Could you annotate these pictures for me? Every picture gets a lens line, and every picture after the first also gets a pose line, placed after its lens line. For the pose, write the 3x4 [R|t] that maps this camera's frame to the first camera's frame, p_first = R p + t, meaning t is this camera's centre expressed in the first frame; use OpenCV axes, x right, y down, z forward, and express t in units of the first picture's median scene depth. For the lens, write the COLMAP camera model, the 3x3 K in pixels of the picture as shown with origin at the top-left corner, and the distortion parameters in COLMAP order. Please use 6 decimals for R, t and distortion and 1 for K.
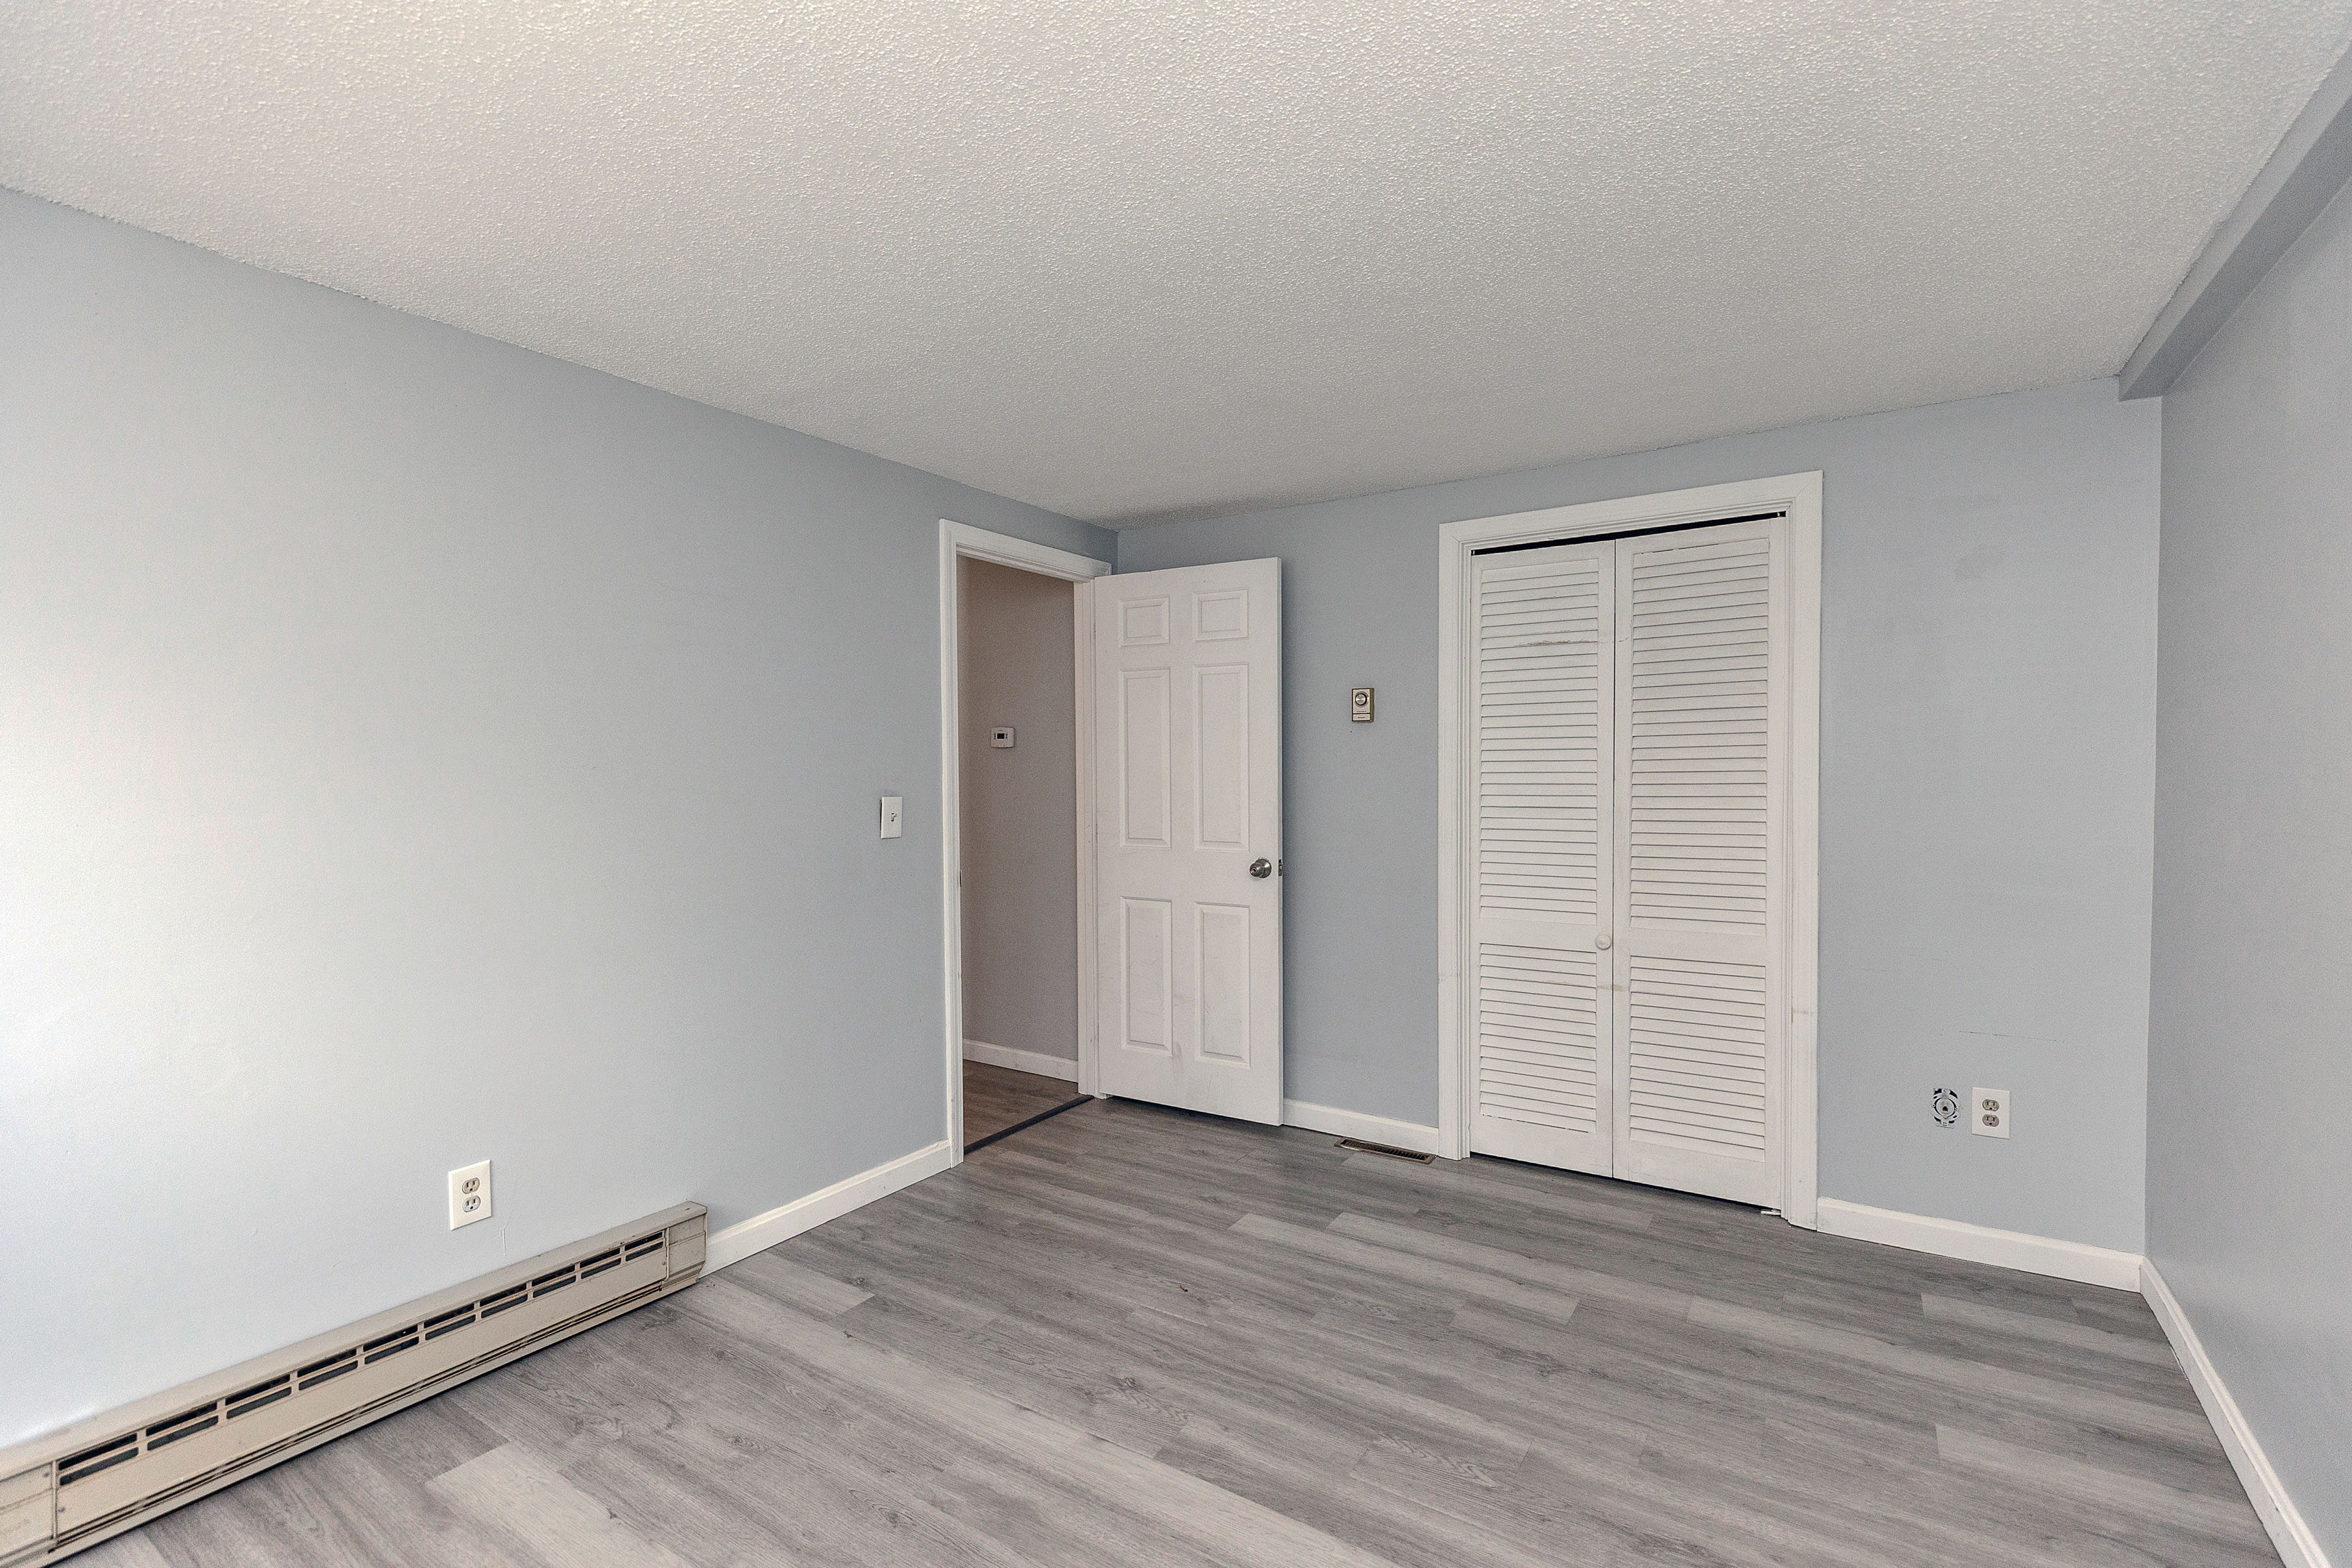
lens RADIAL K [[1036.5, 0, 1176.0], [0, 1036.5, 784.0], [0, 0, 1]] dist [0.006972, -0.001356]
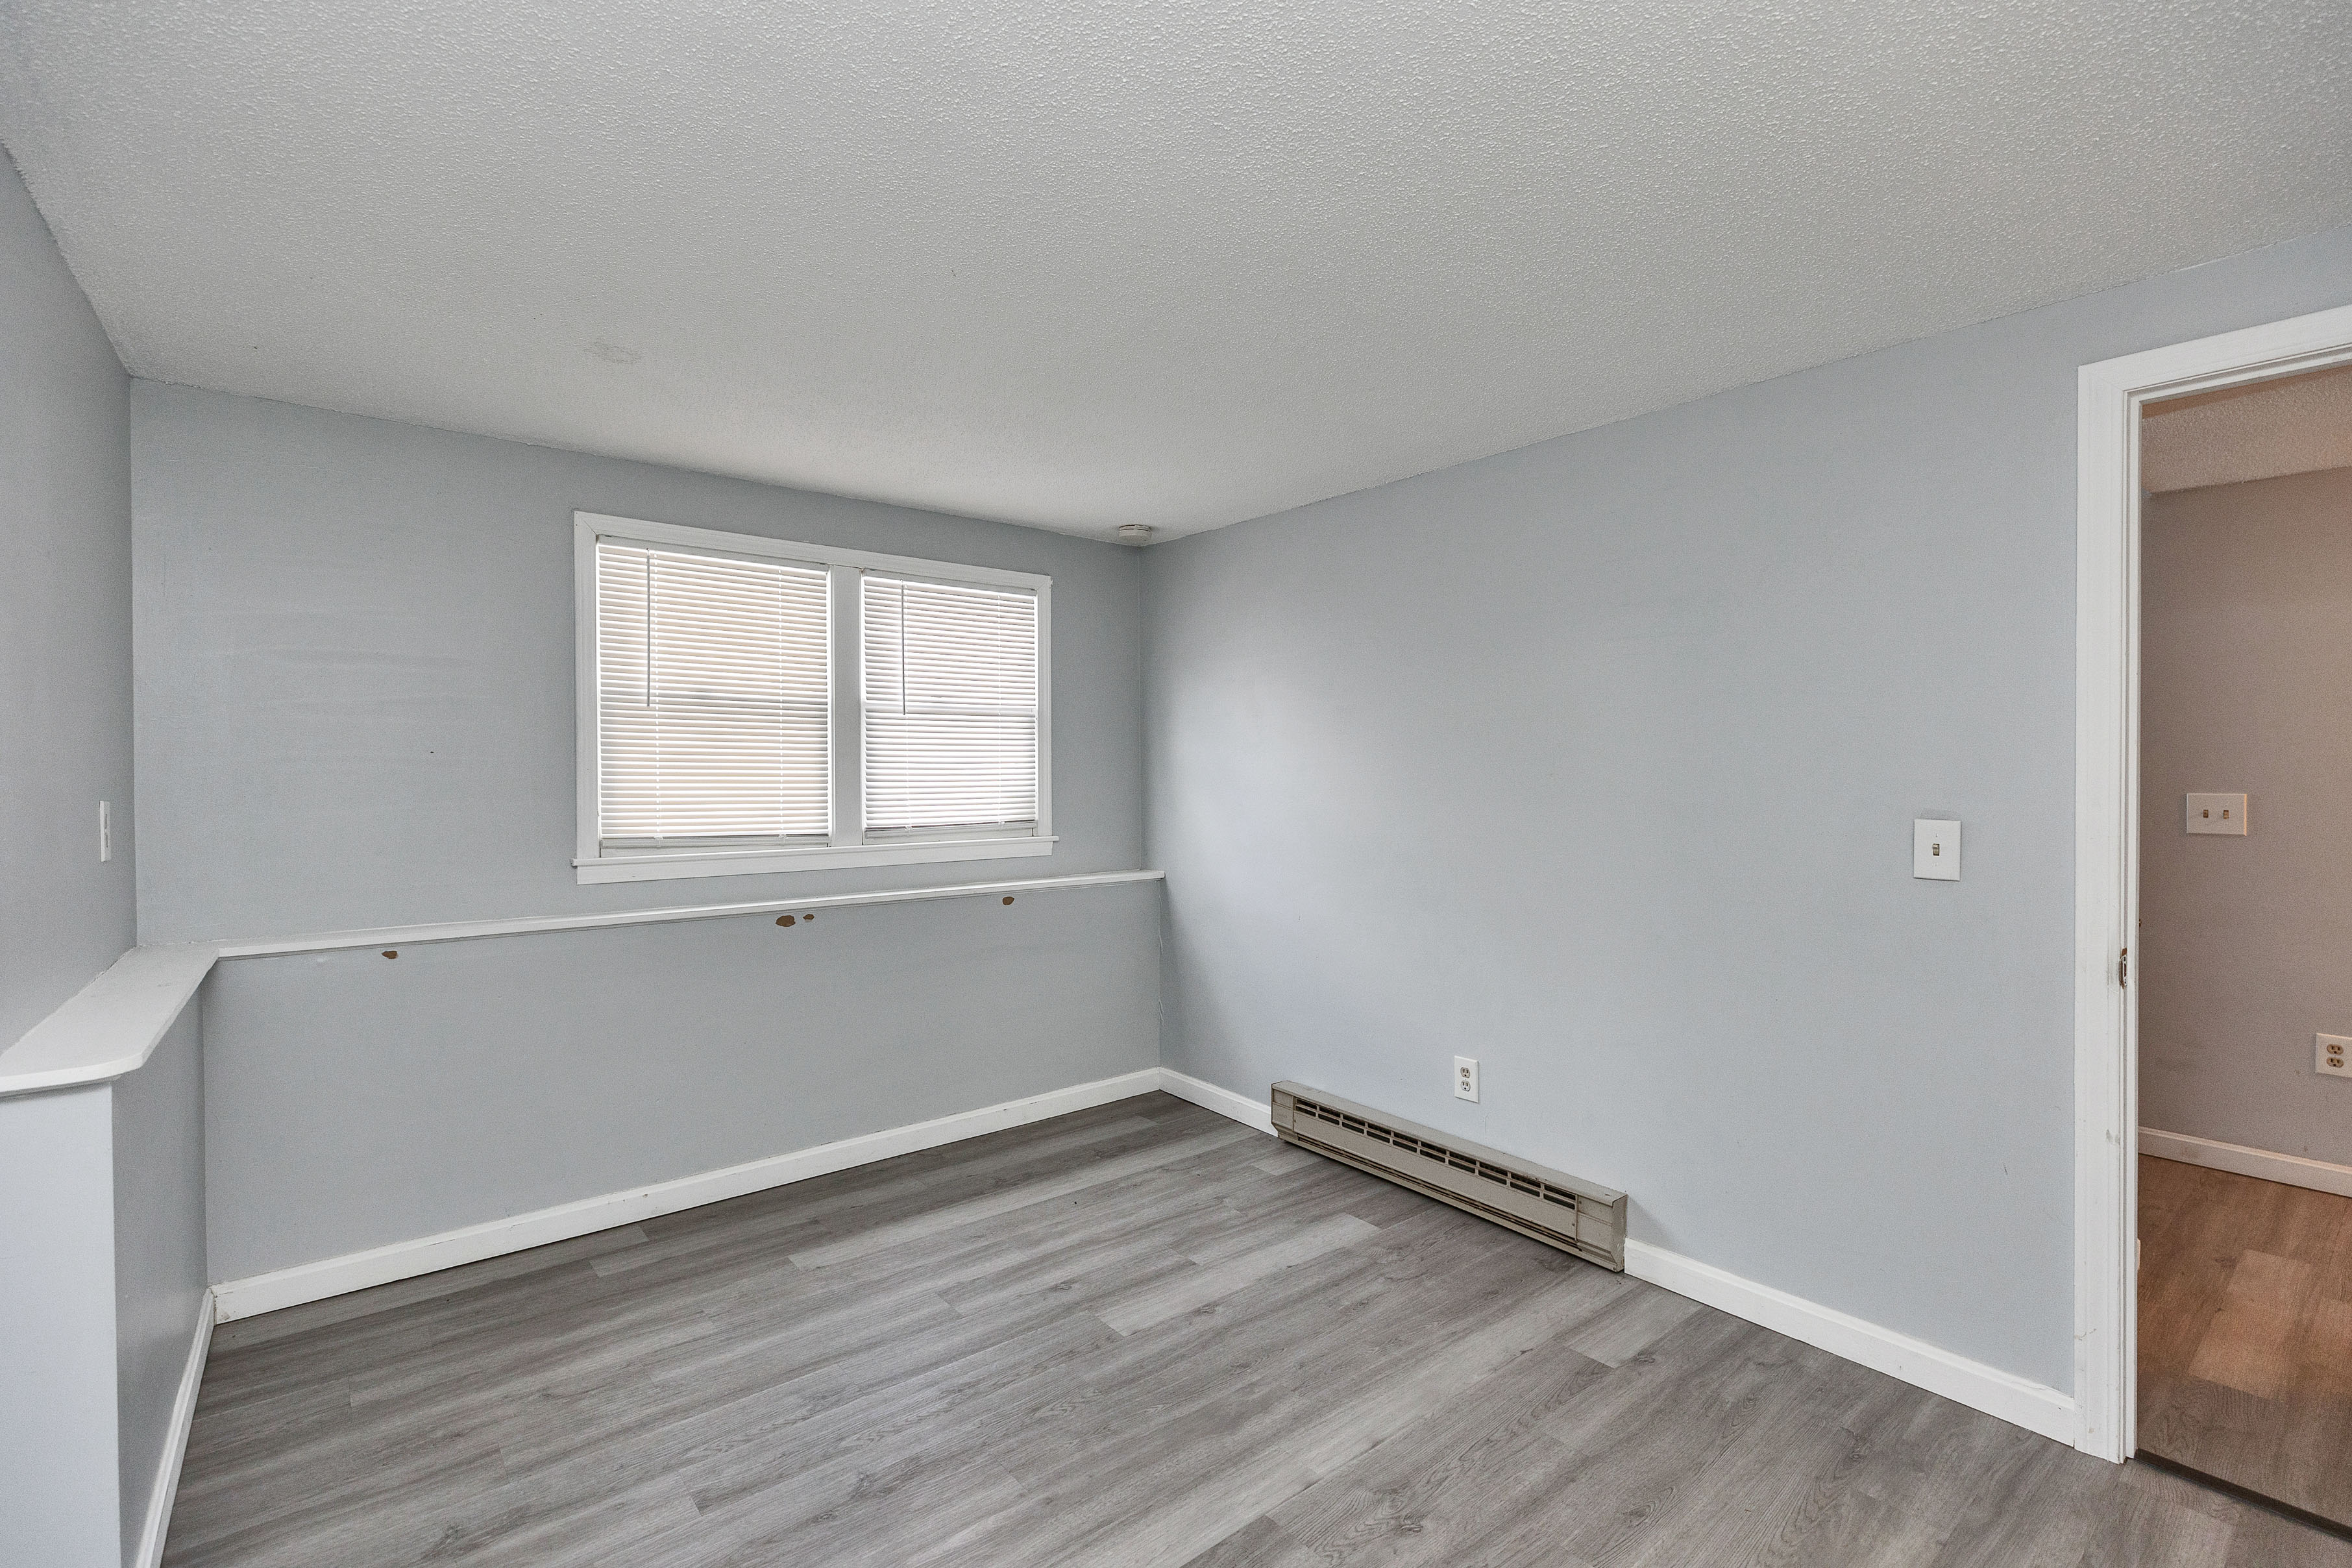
lens RADIAL K [[1036.5, 0, 1176.0], [0, 1036.5, 784.0], [0, 0, 1]] dist [0.006972, -0.001356]
pose [[-0.290730, 0.008677, -0.956766, 0.761726], [-0.024047, 0.999577, 0.016372, -0.015362], [0.956503, 0.027767, -0.290398, 1.012984]]
